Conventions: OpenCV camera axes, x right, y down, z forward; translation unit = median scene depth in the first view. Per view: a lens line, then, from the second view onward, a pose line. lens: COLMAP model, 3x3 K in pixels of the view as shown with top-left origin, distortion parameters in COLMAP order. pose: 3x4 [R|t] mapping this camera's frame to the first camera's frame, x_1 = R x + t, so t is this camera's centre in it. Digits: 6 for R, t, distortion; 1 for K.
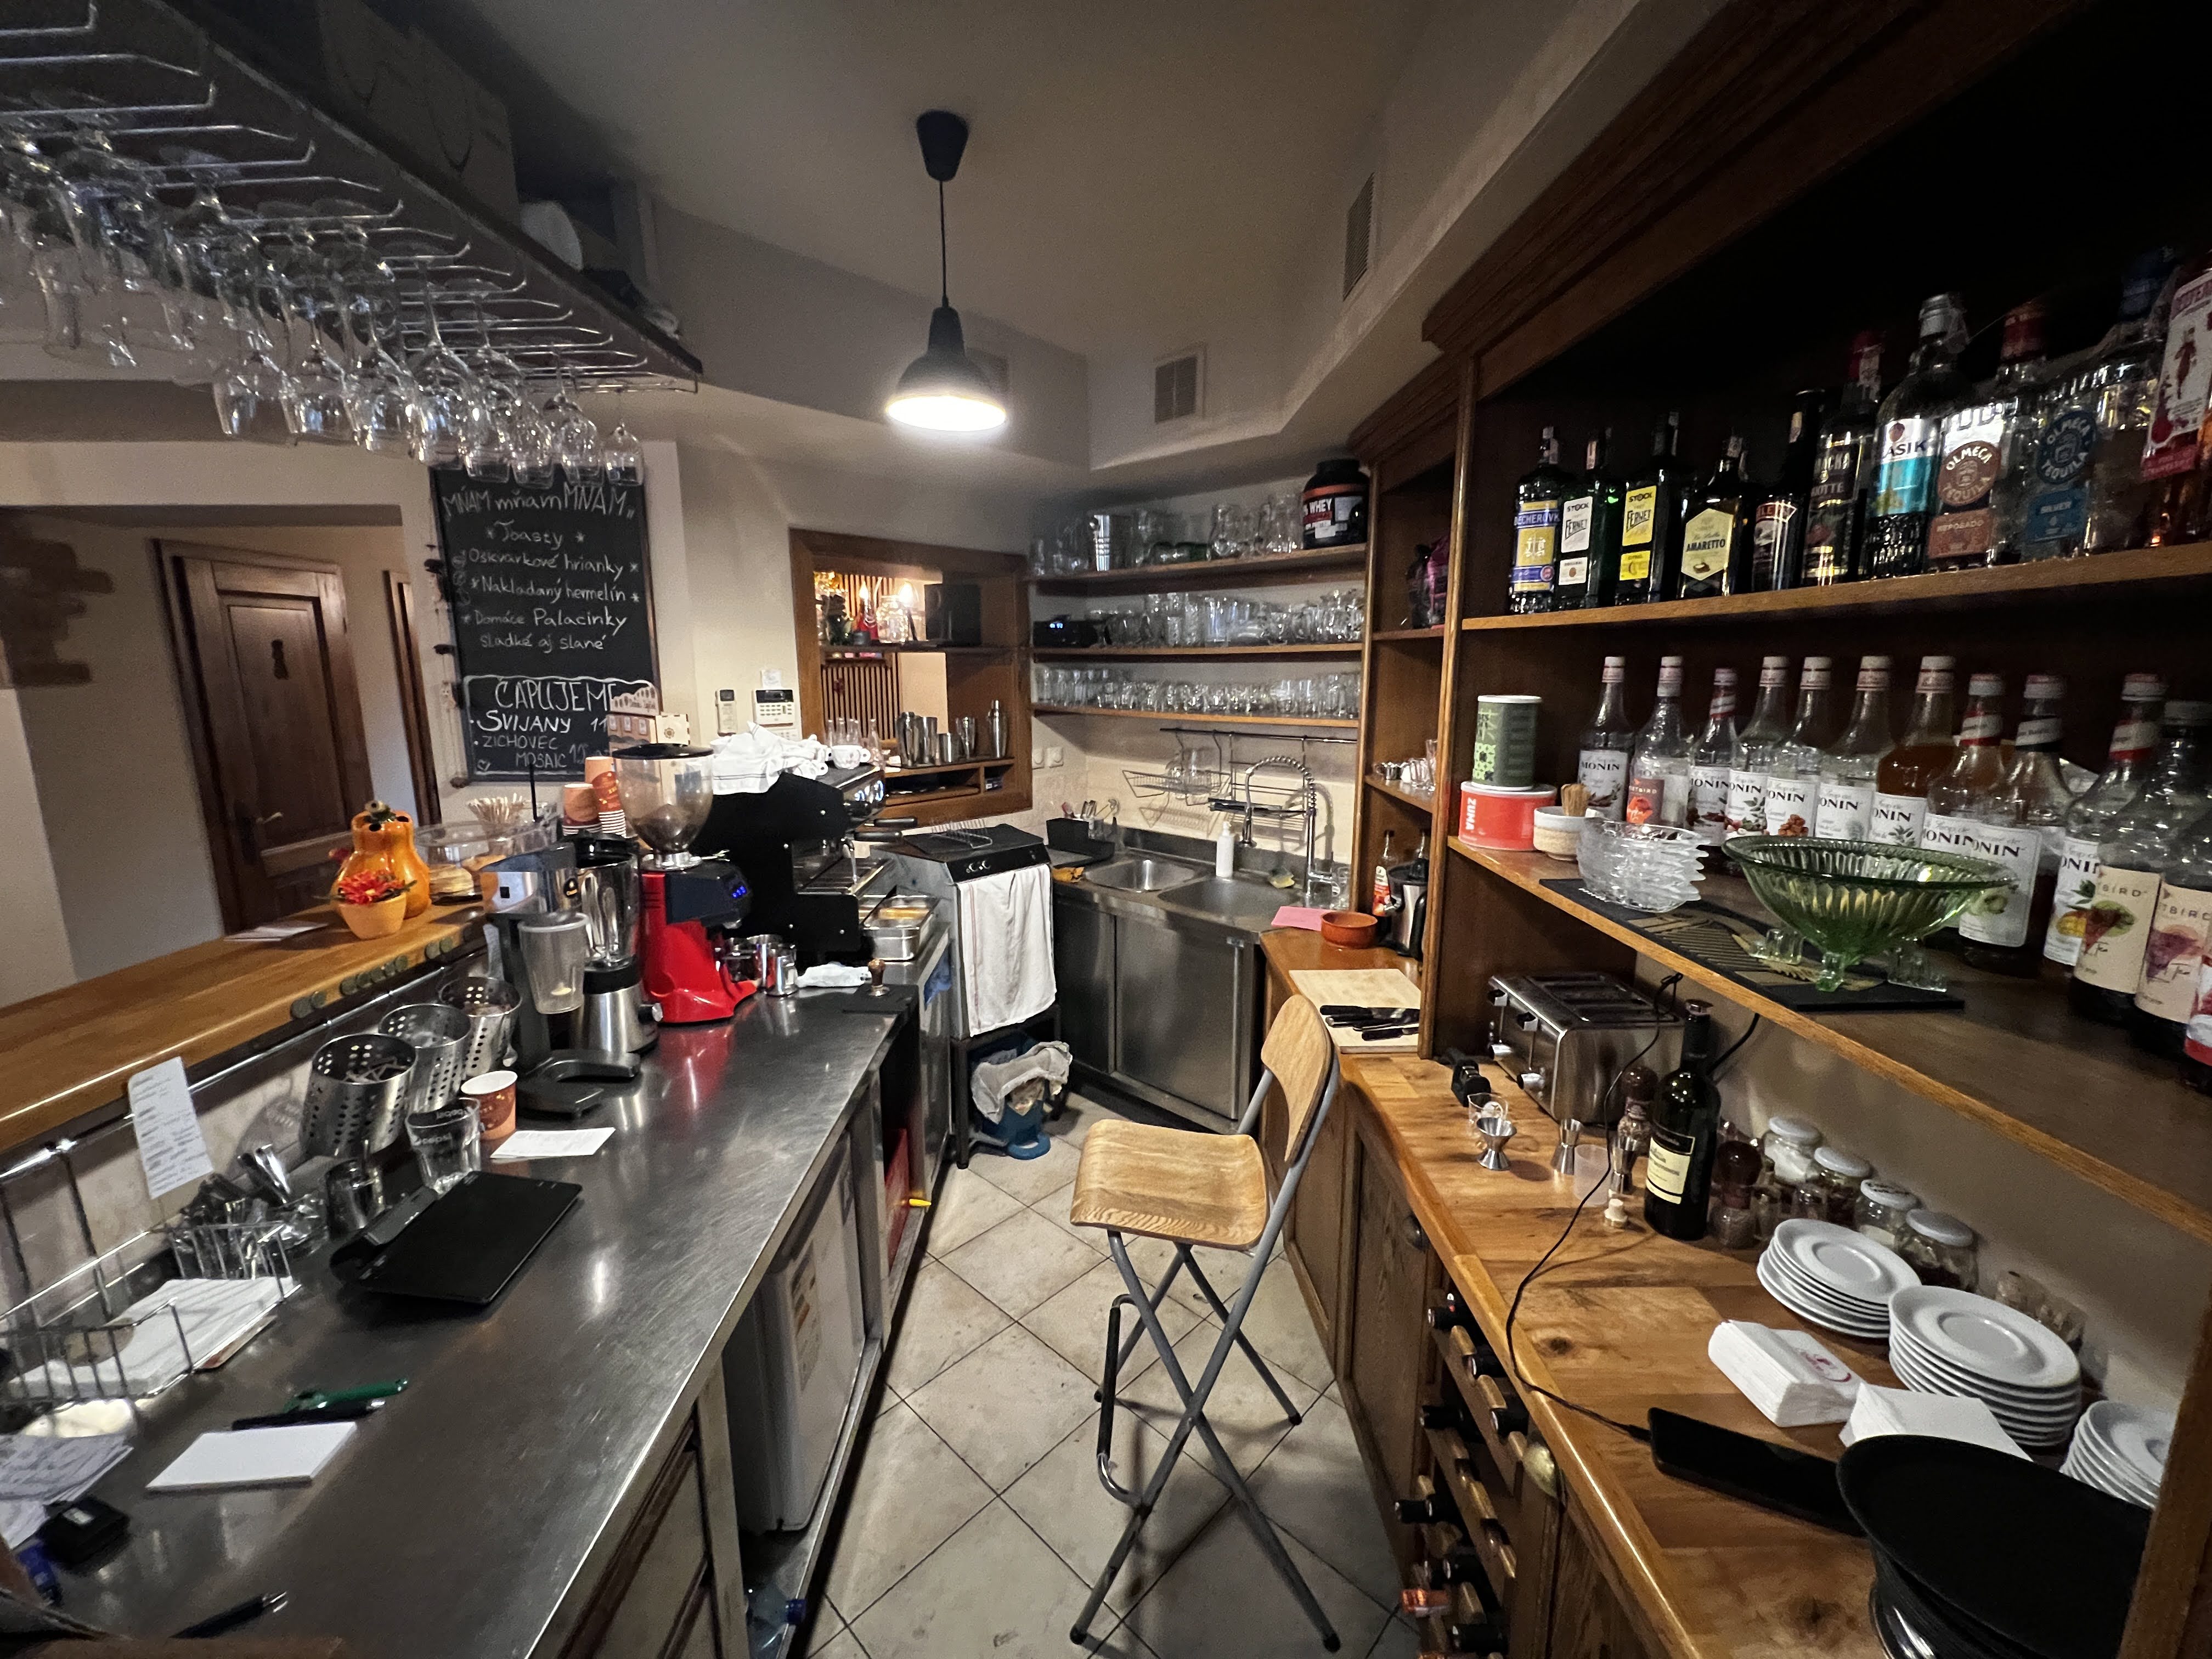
lens RADIAL K [[886.2, 0, 1102.7], [0, 886.2, 821.1], [0, 0, 1]] dist [-0.001230, 0.000315]
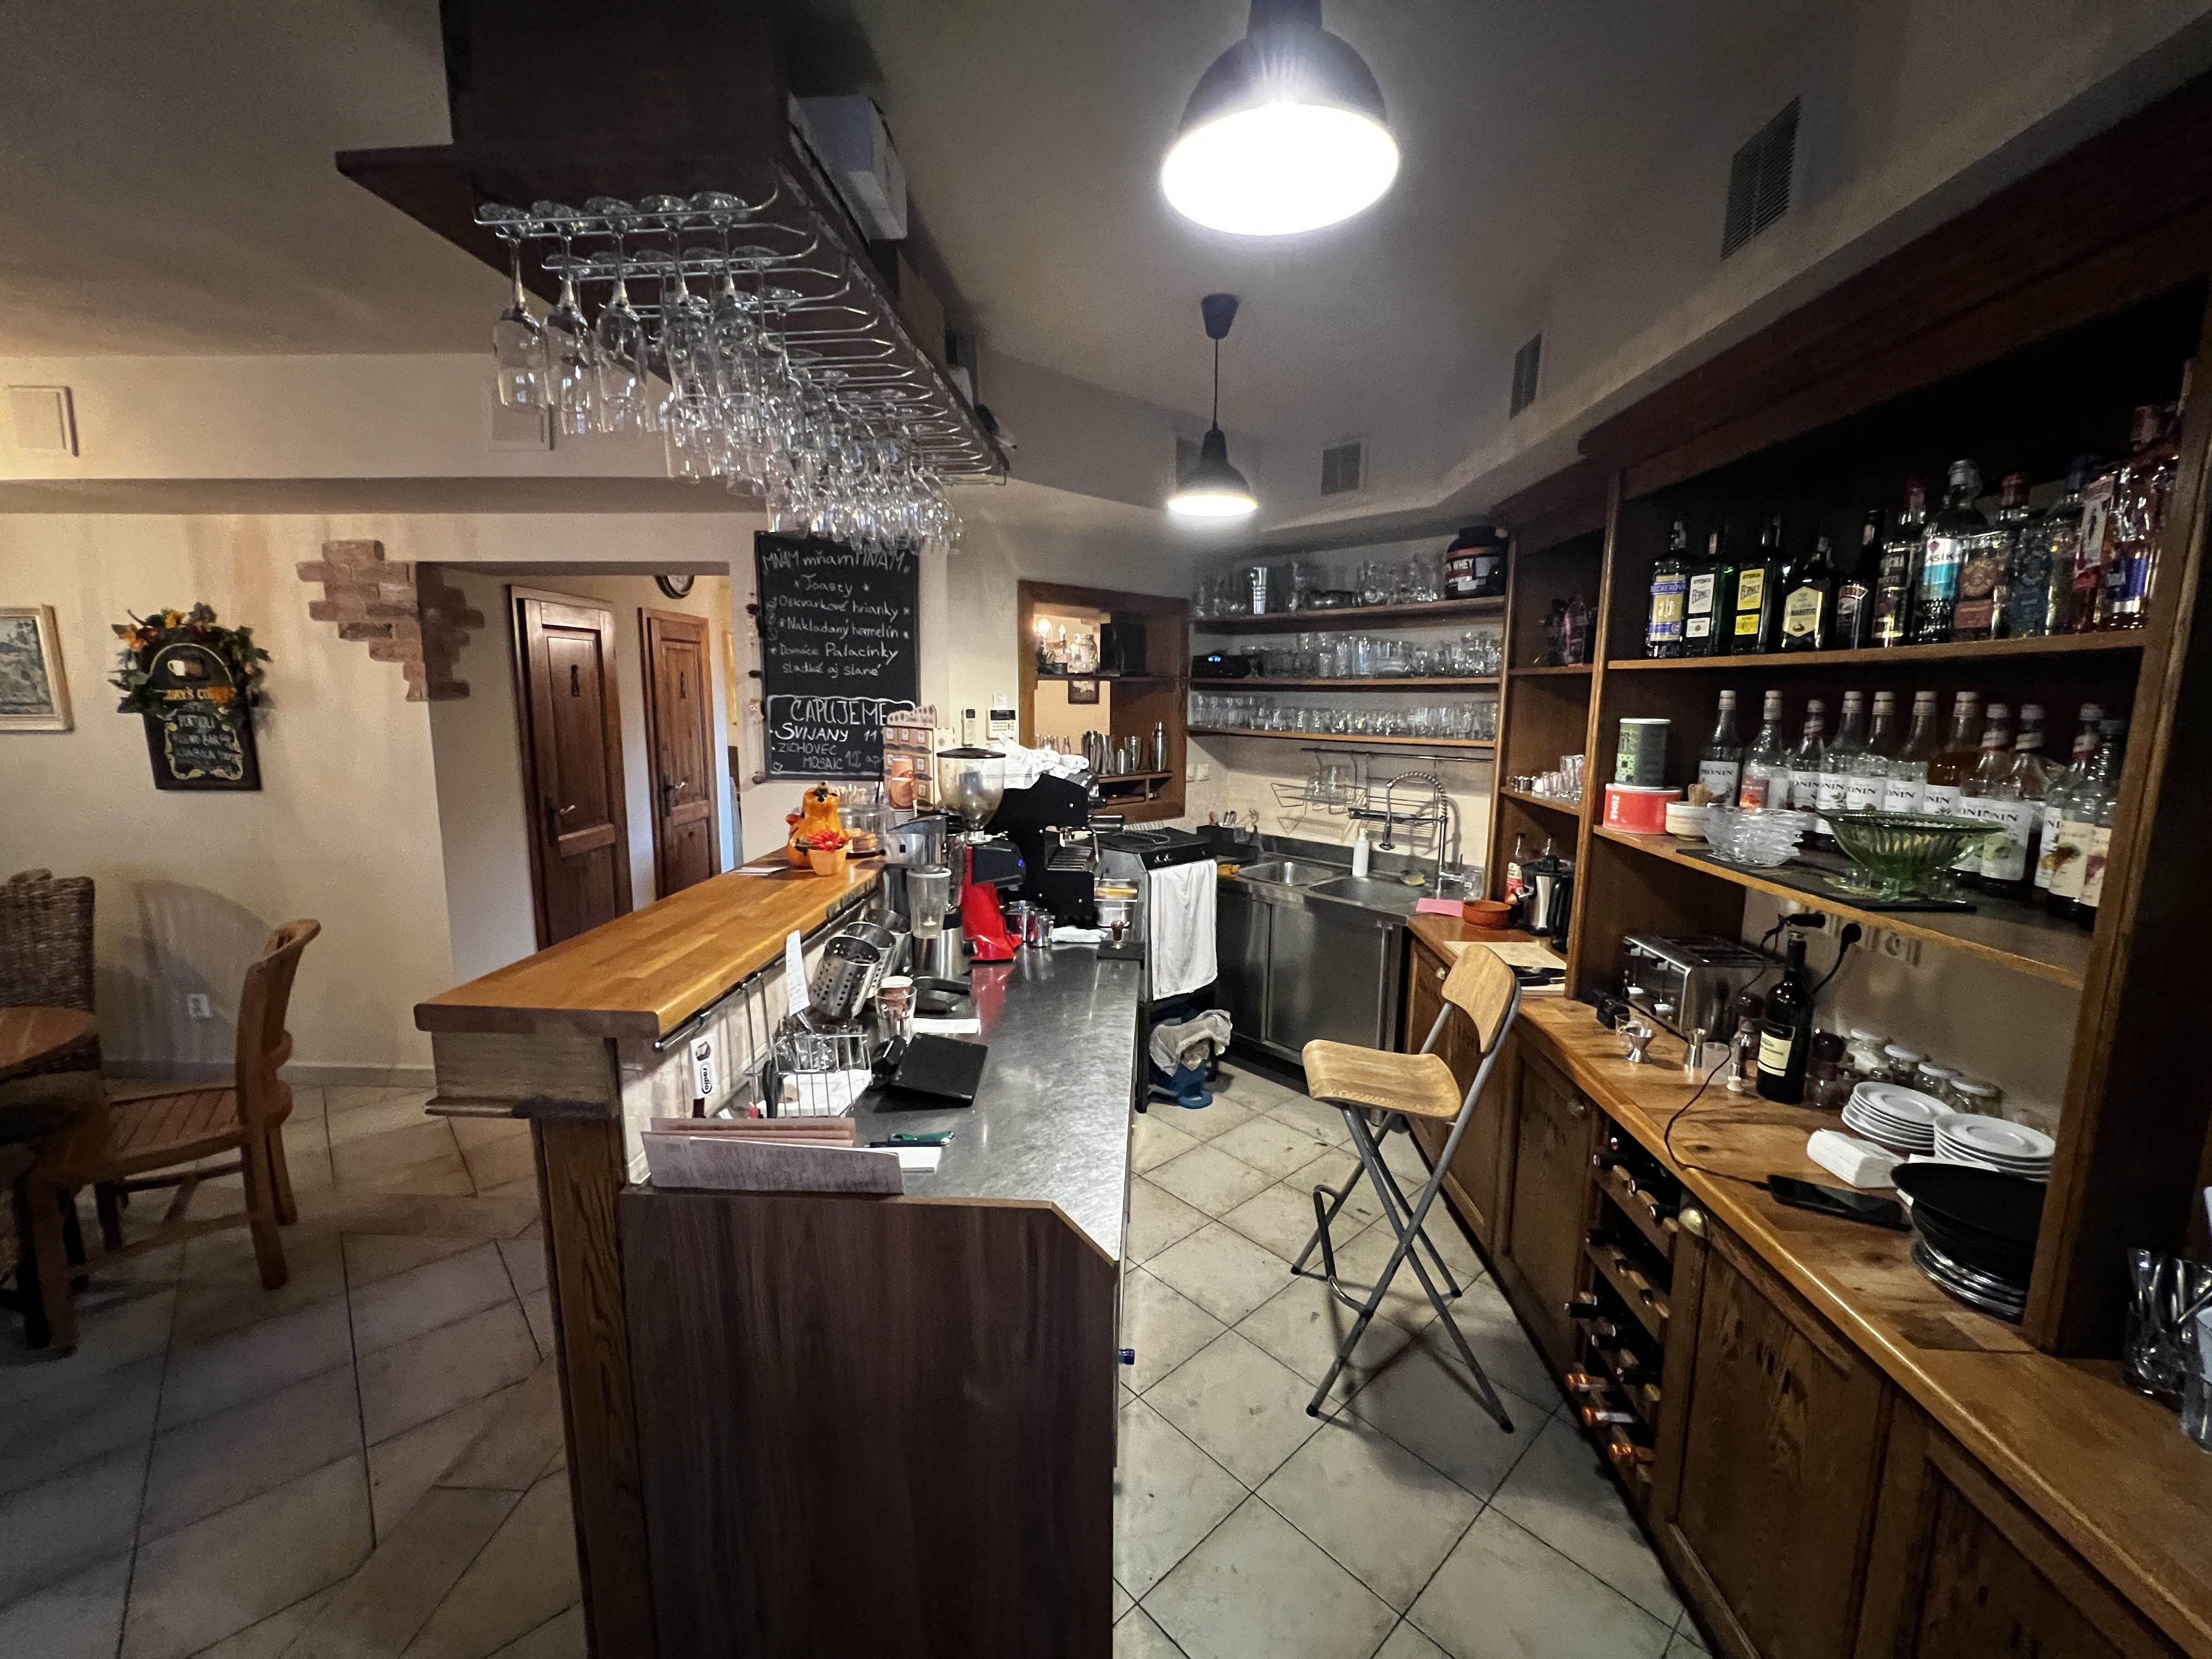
lens RADIAL K [[886.2, 0, 1102.7], [0, 886.2, 821.1], [0, 0, 1]] dist [-0.001230, 0.000315]
pose [[0.997912, 0.020587, -0.061226, -0.207336], [-0.022551, 0.999247, -0.031571, 0.055924], [0.060530, 0.032885, 0.997625, -0.285399]]
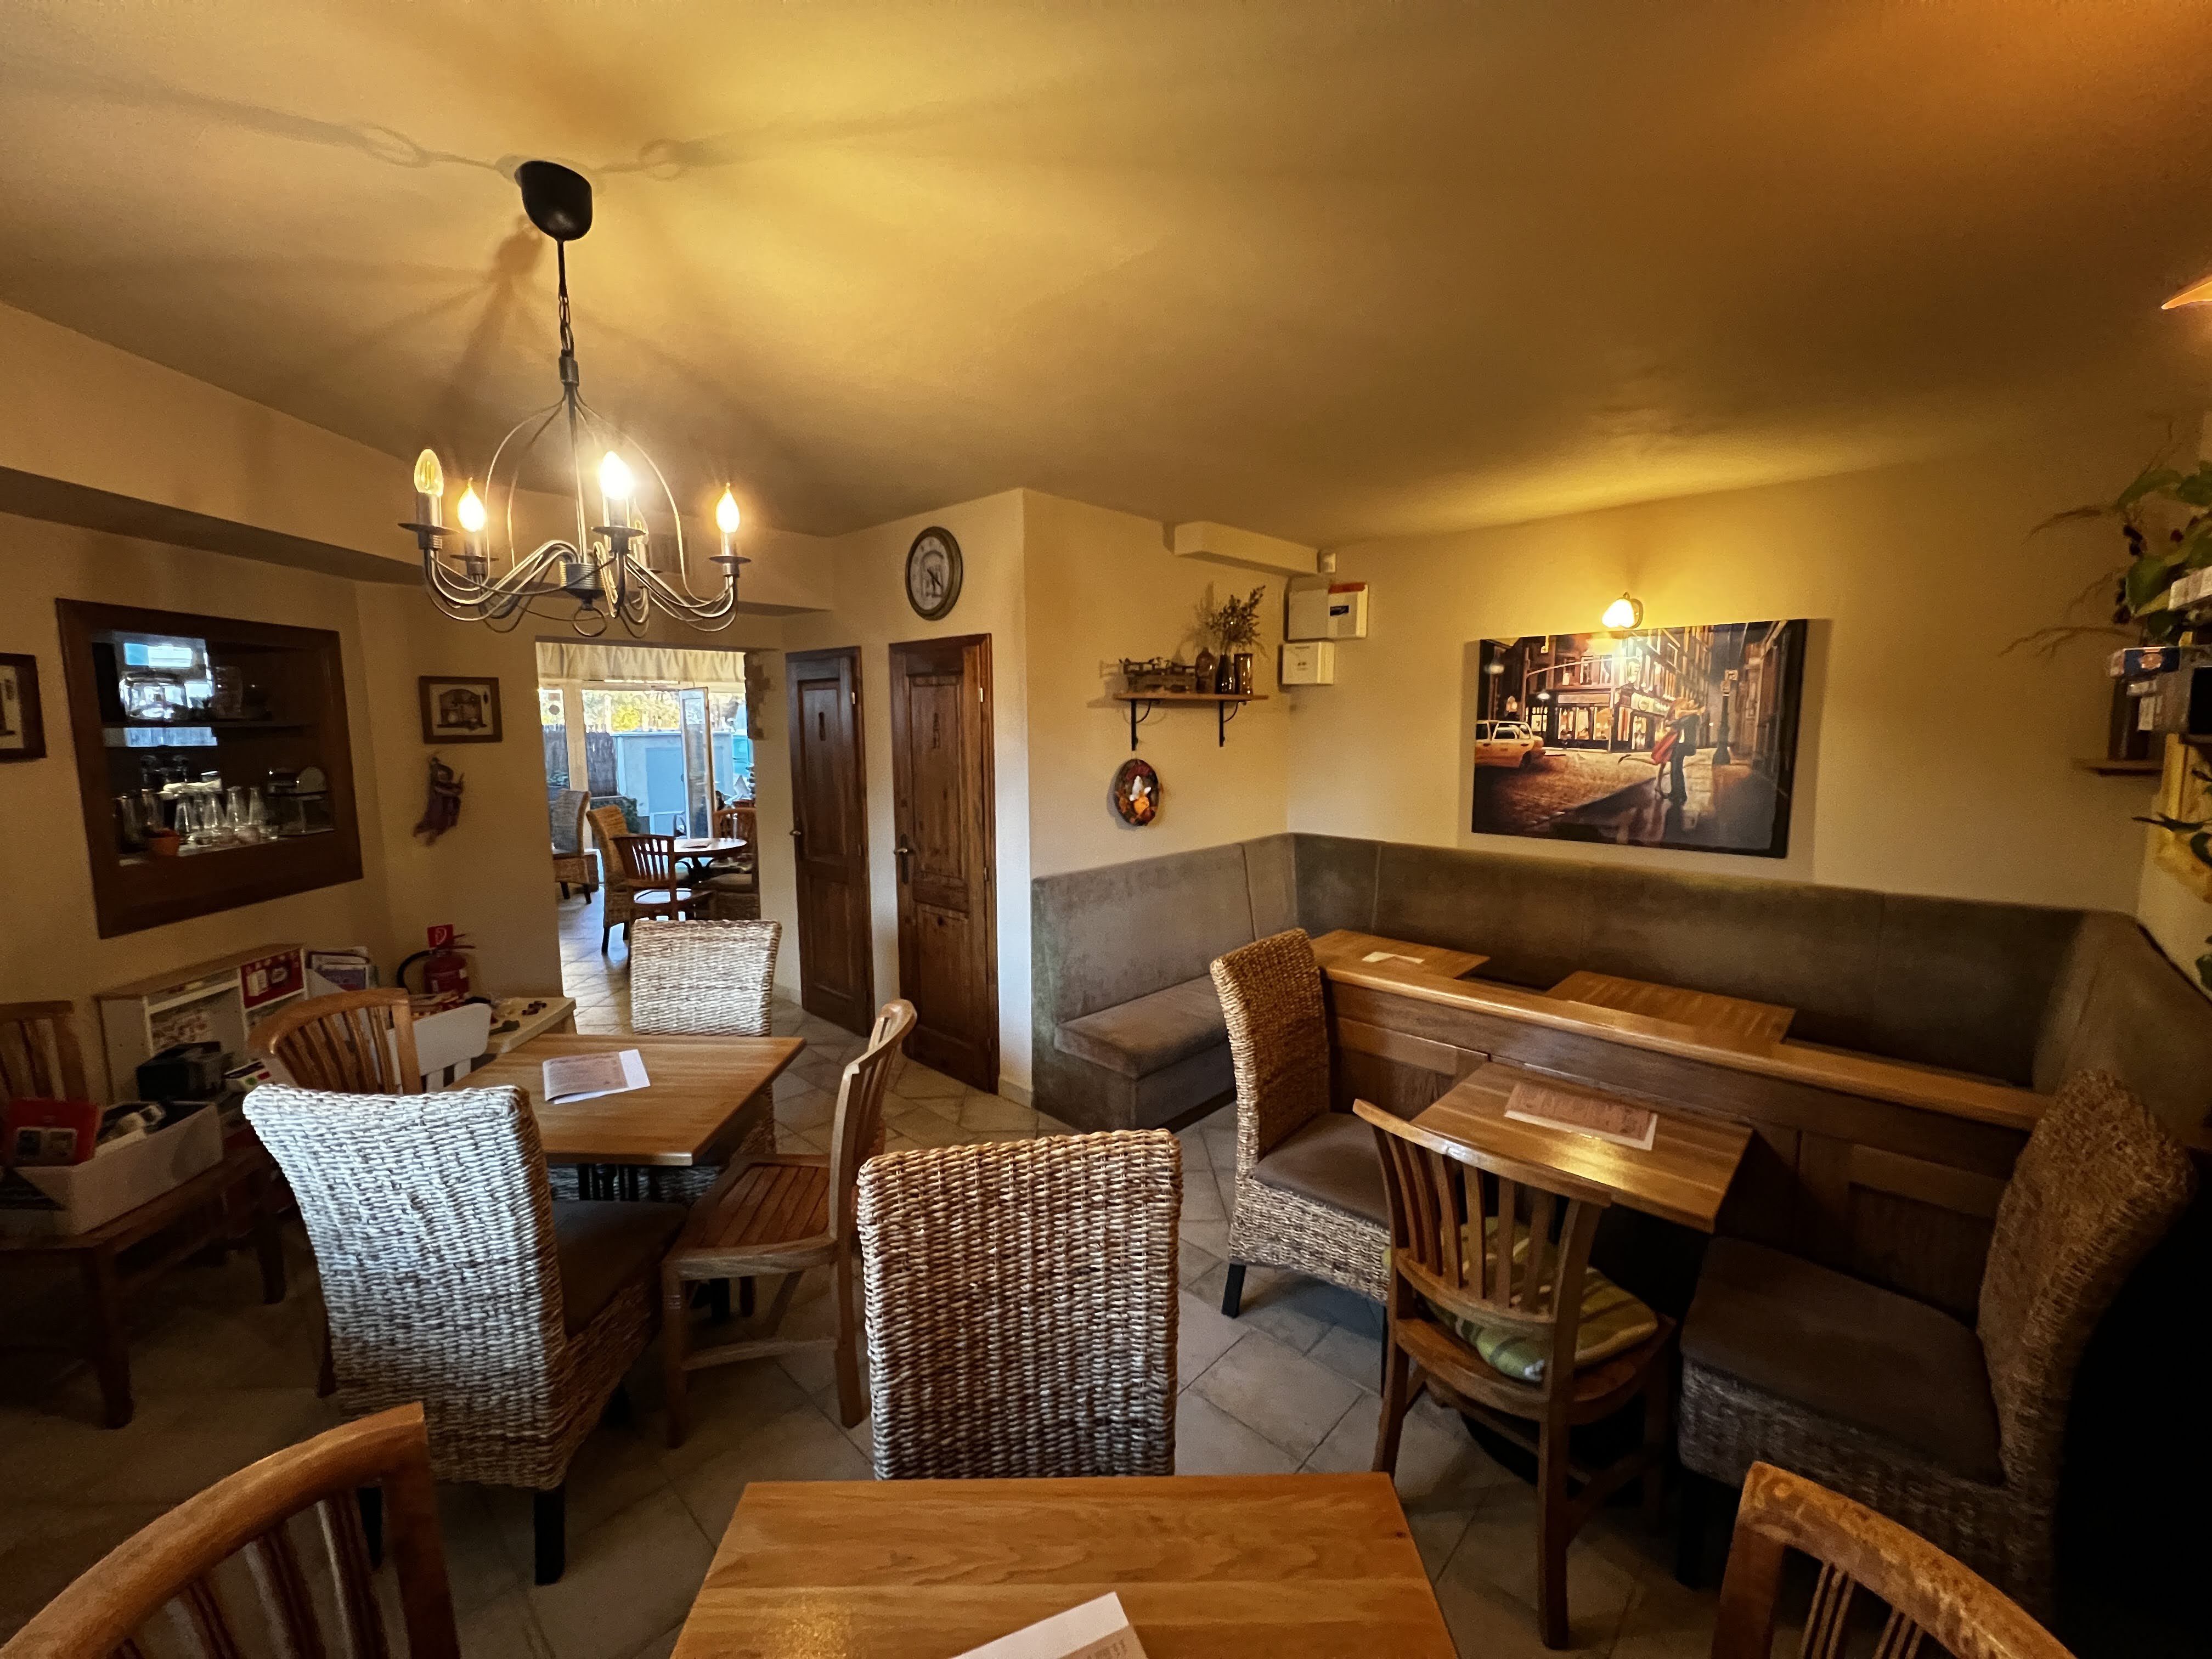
lens RADIAL K [[884.3, 0, 1103.5], [0, 884.3, 822.1], [0, 0, 1]] dist [-0.002249, 0.000517]
pose [[-0.694791, 0.089660, -0.713601, -0.406893], [-0.123659, 0.962531, 0.241336, -0.711766], [0.708501, 0.255922, -0.657670, 3.765481]]
